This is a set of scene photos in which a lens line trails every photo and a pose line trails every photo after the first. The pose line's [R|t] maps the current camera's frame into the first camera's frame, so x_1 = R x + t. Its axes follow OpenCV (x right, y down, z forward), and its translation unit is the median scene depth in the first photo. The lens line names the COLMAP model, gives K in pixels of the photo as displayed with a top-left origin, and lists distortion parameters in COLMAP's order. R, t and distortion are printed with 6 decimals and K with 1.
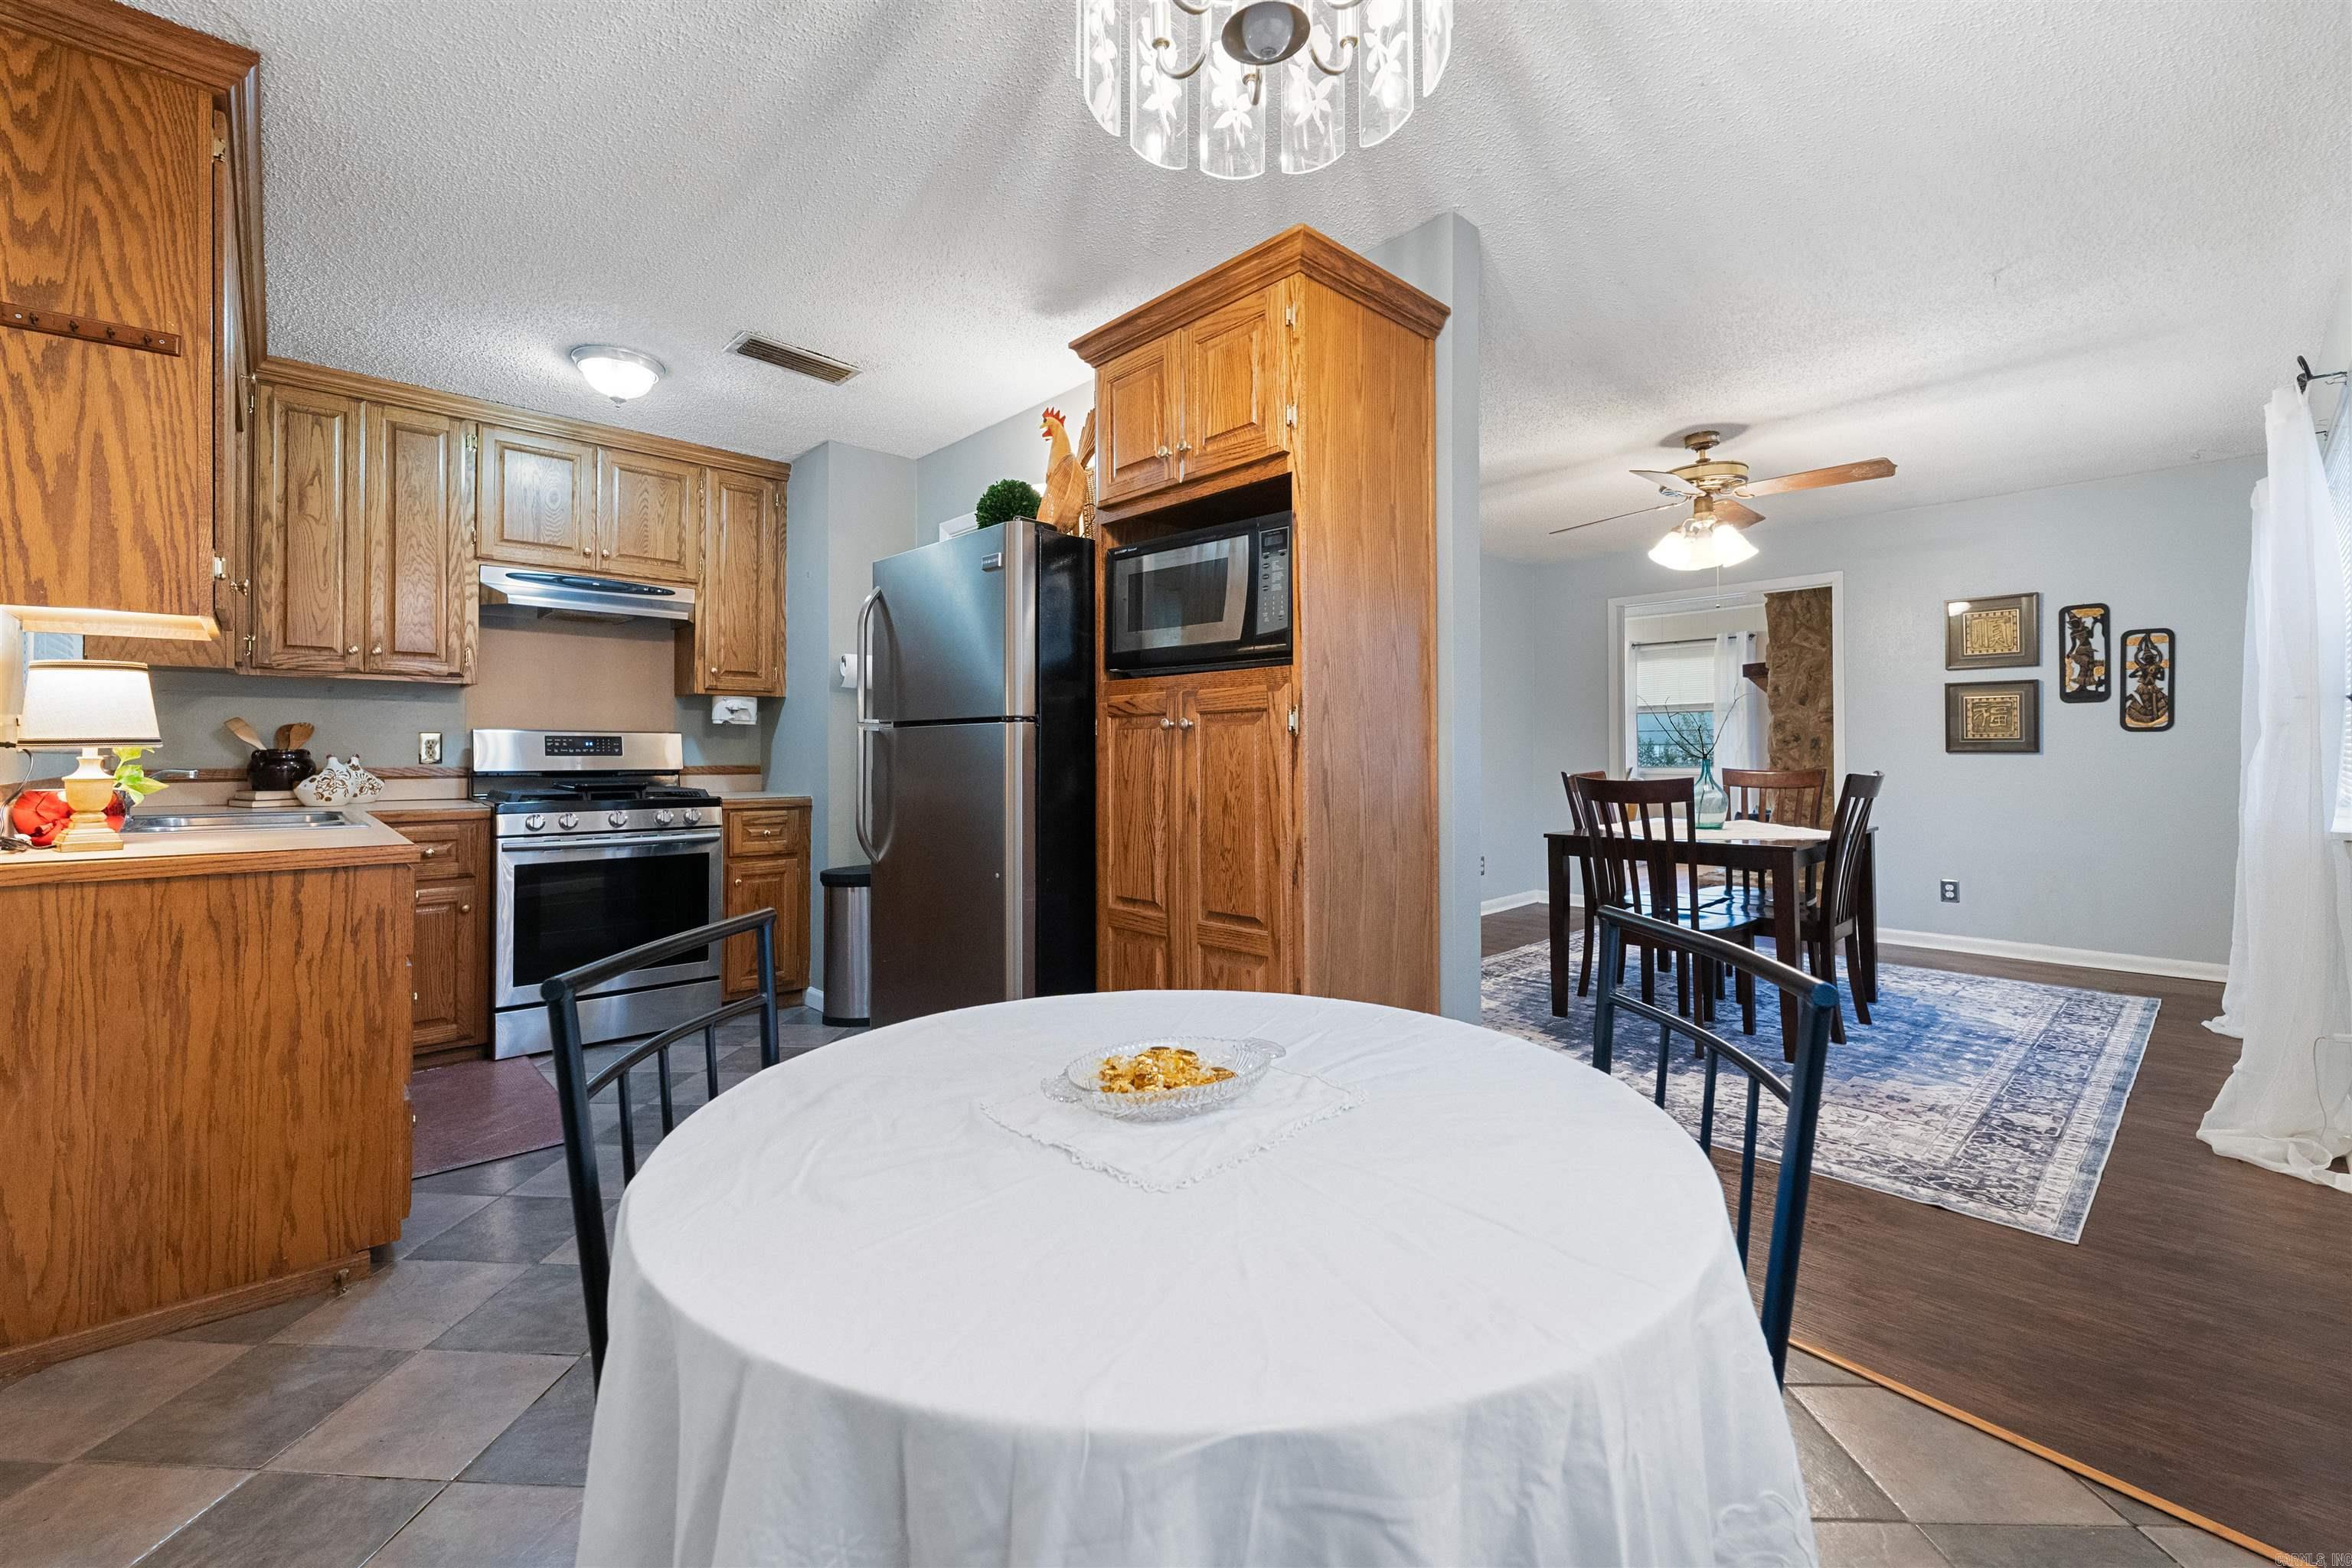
lens RADIAL K [[971.7, 0, 1175.1], [0, 971.7, 740.7], [0, 0, 1]] dist [0.006025, -0.002933]
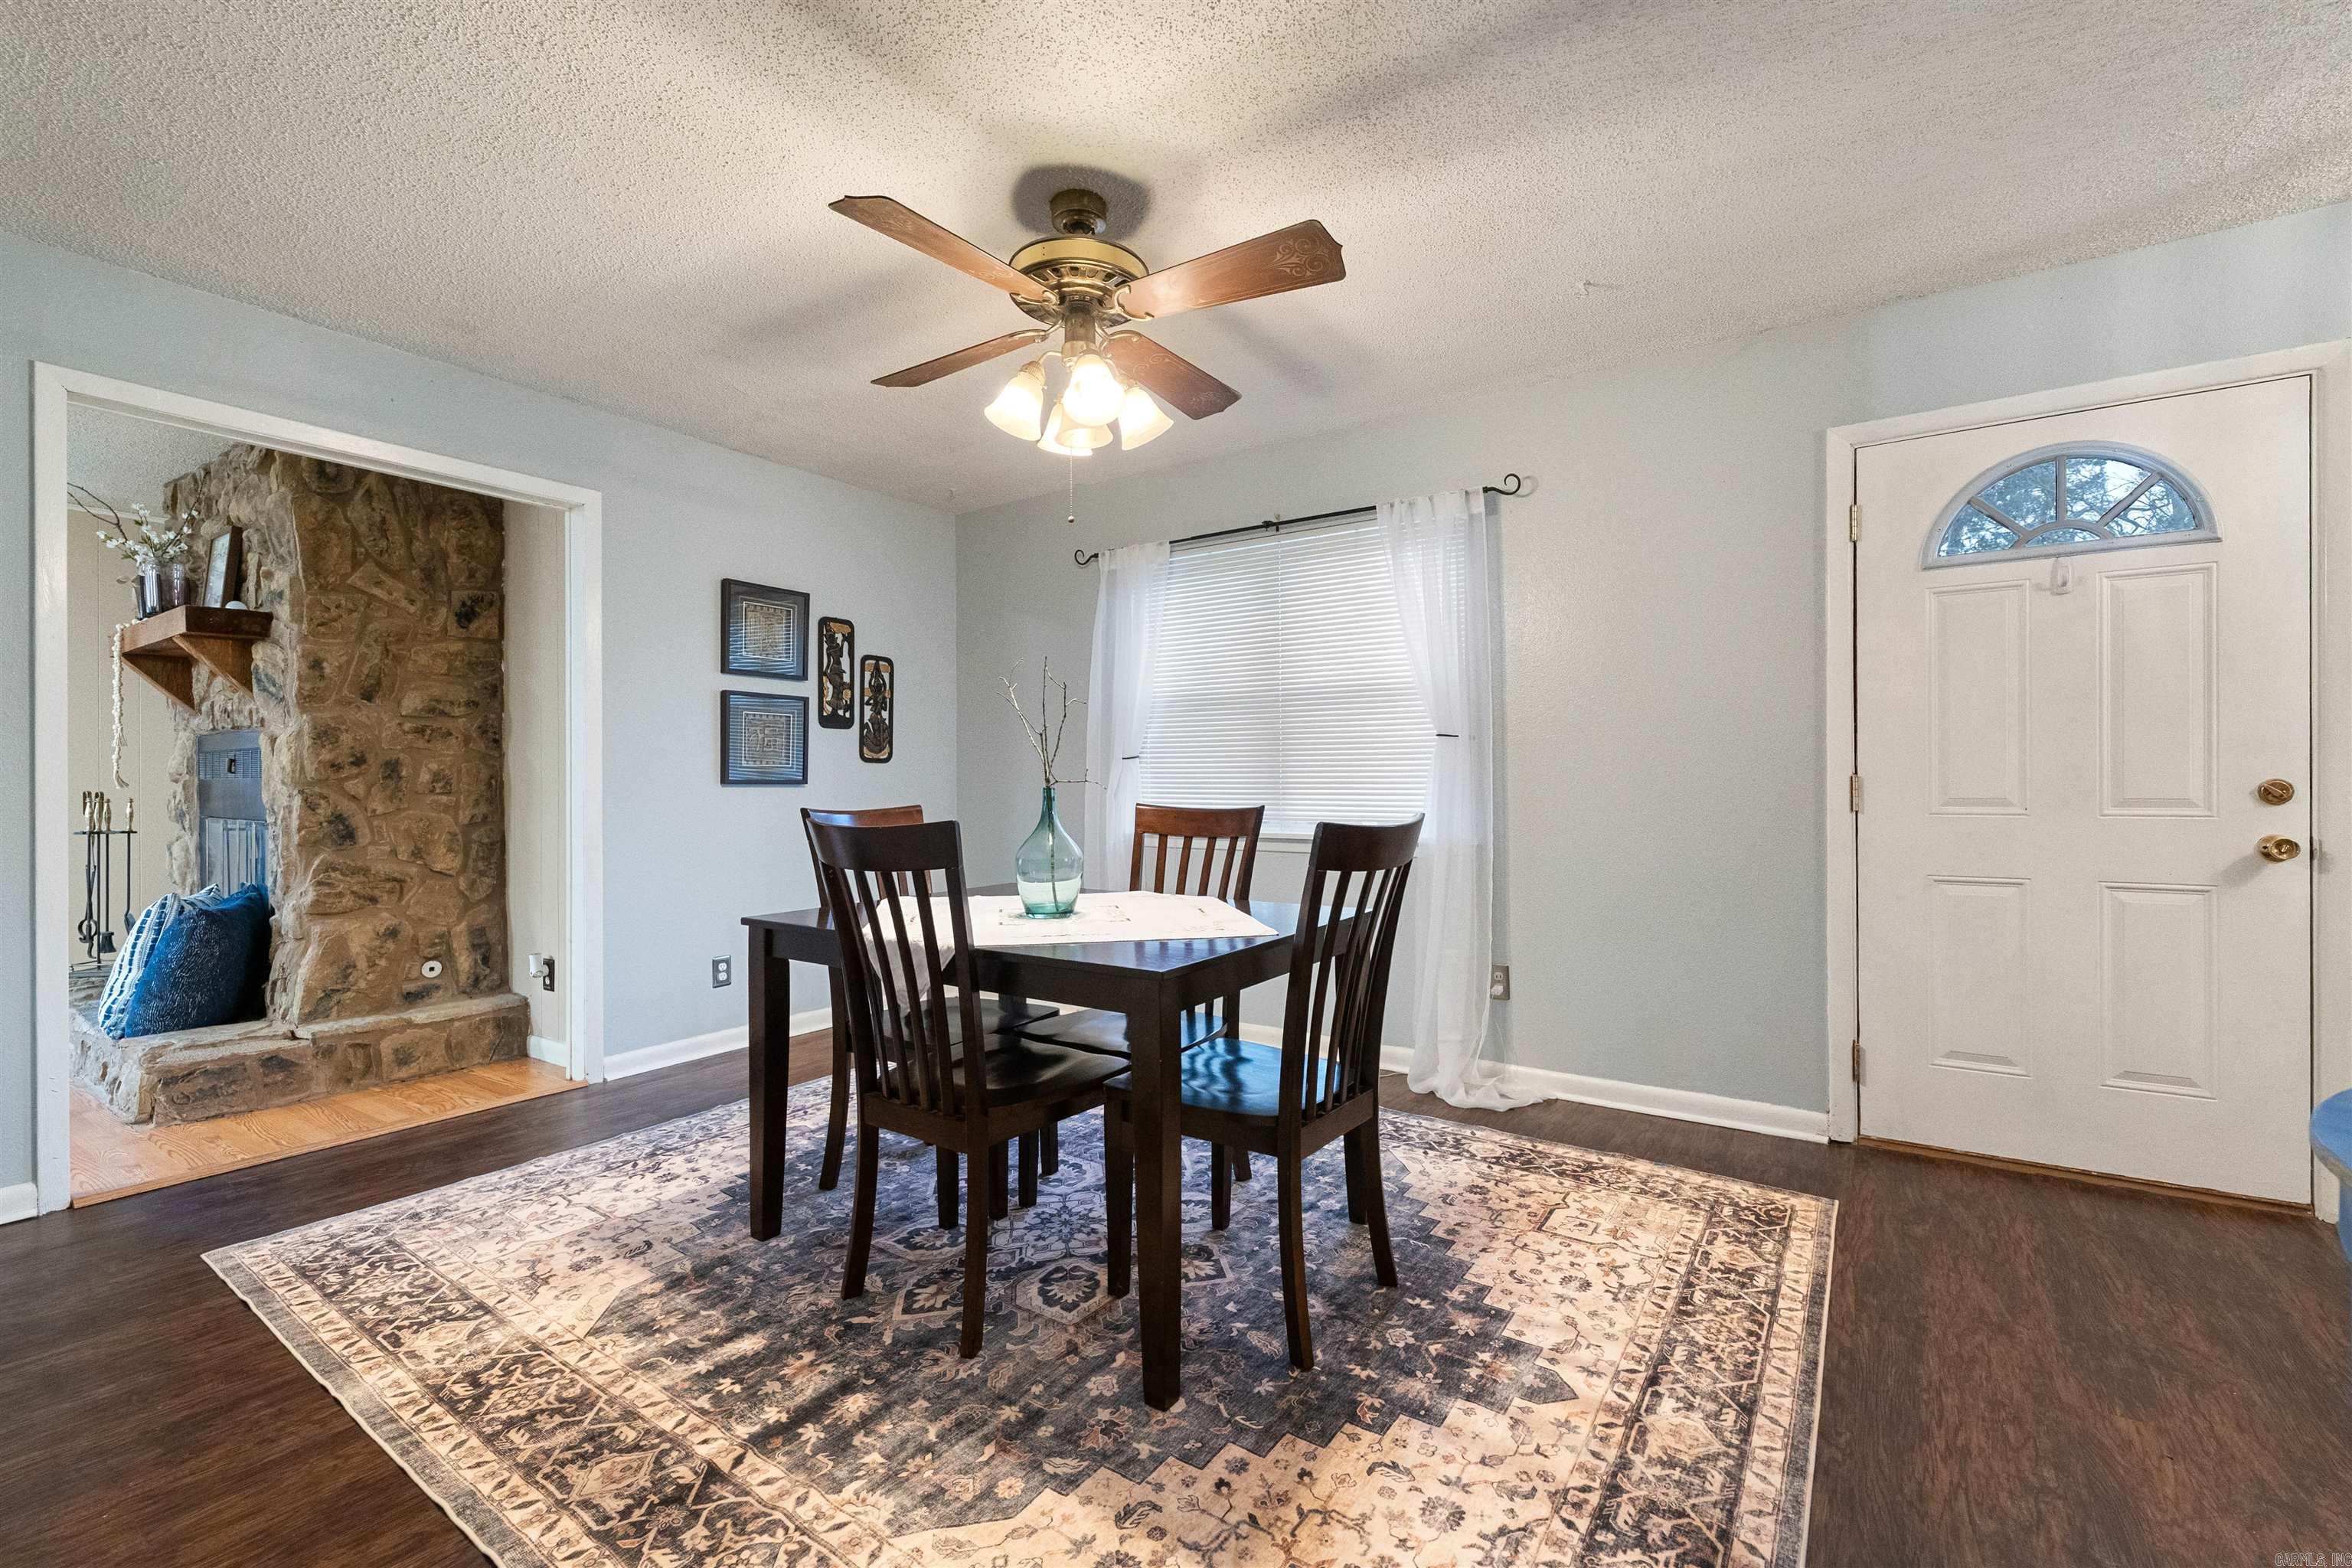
lens RADIAL K [[971.7, 0, 1172.3], [0, 971.7, 786.0], [0, 0, 1]] dist [0.006025, -0.002933]
pose [[-0.236571, 0.001893, 0.971612, -0.007013], [-0.005647, 0.999979, -0.003323, 0.019253], [-0.971598, -0.006273, -0.236555, 1.160093]]
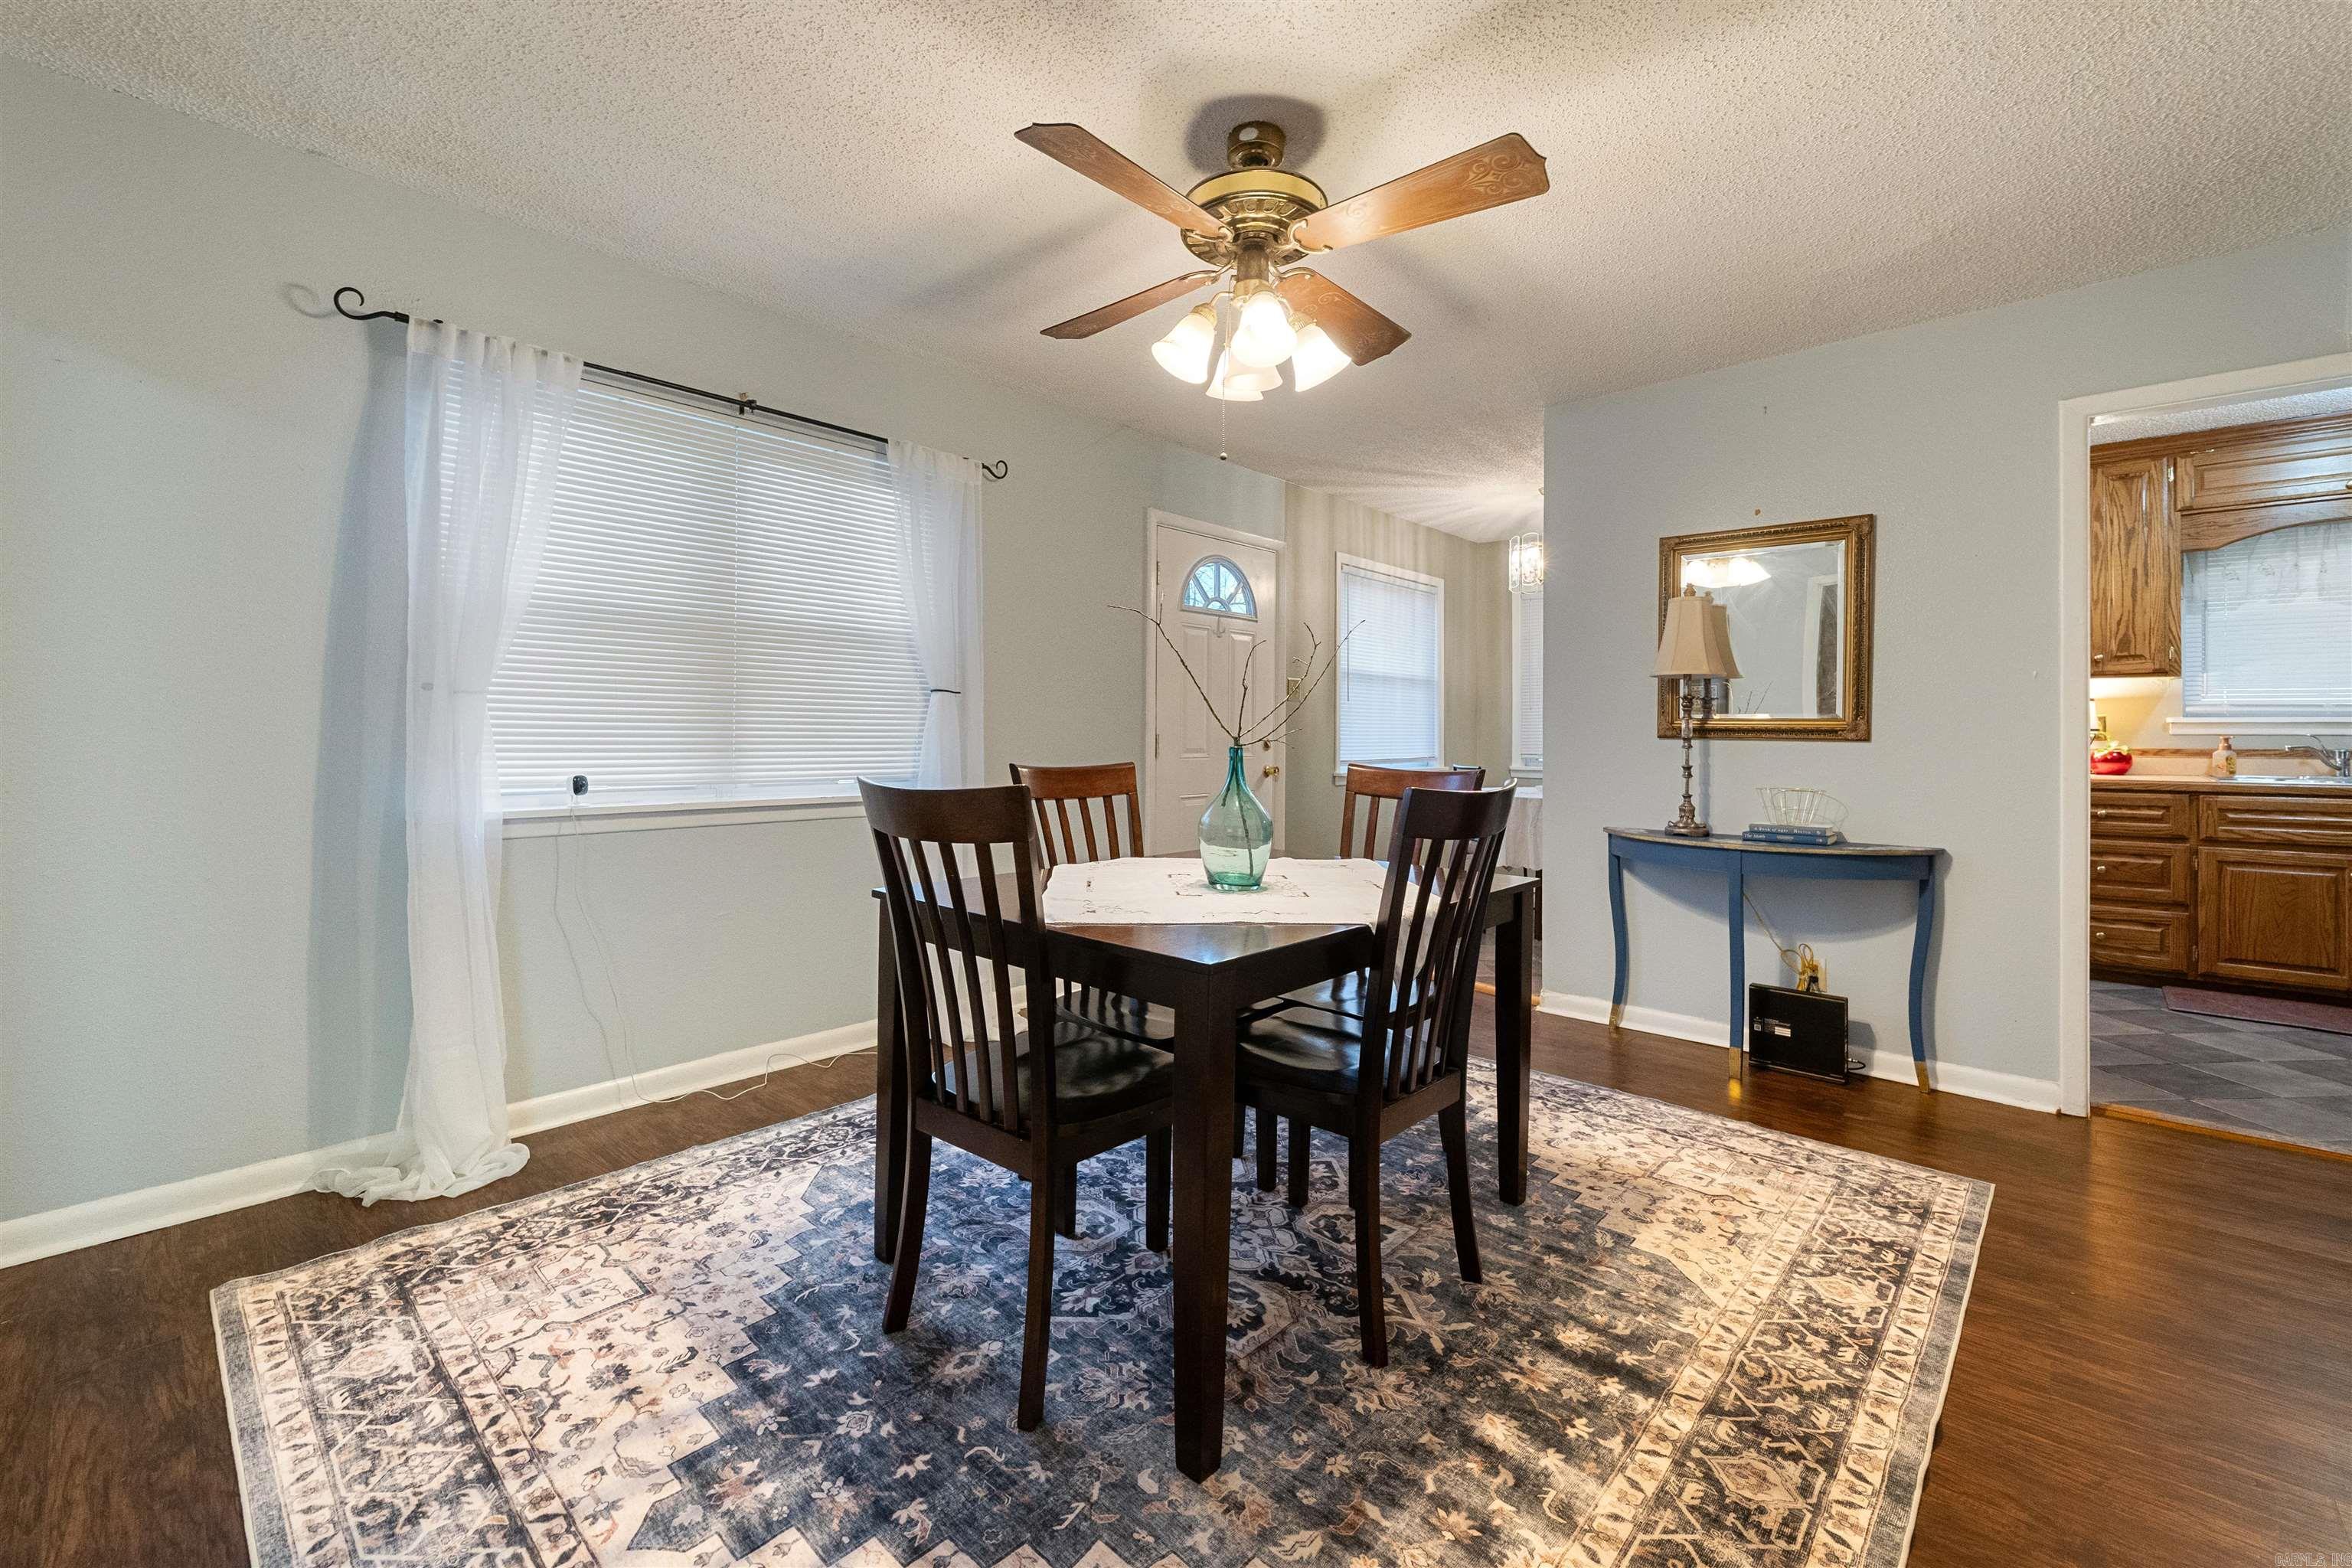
lens RADIAL K [[971.7, 0, 1175.9], [0, 971.7, 733.7], [0, 0, 1]] dist [0.006025, -0.002933]
pose [[-0.996328, -0.000564, -0.085621, 0.683696], [0.000607, 0.999907, -0.013659, 0.020345], [0.085621, -0.013660, -0.996234, 1.639034]]
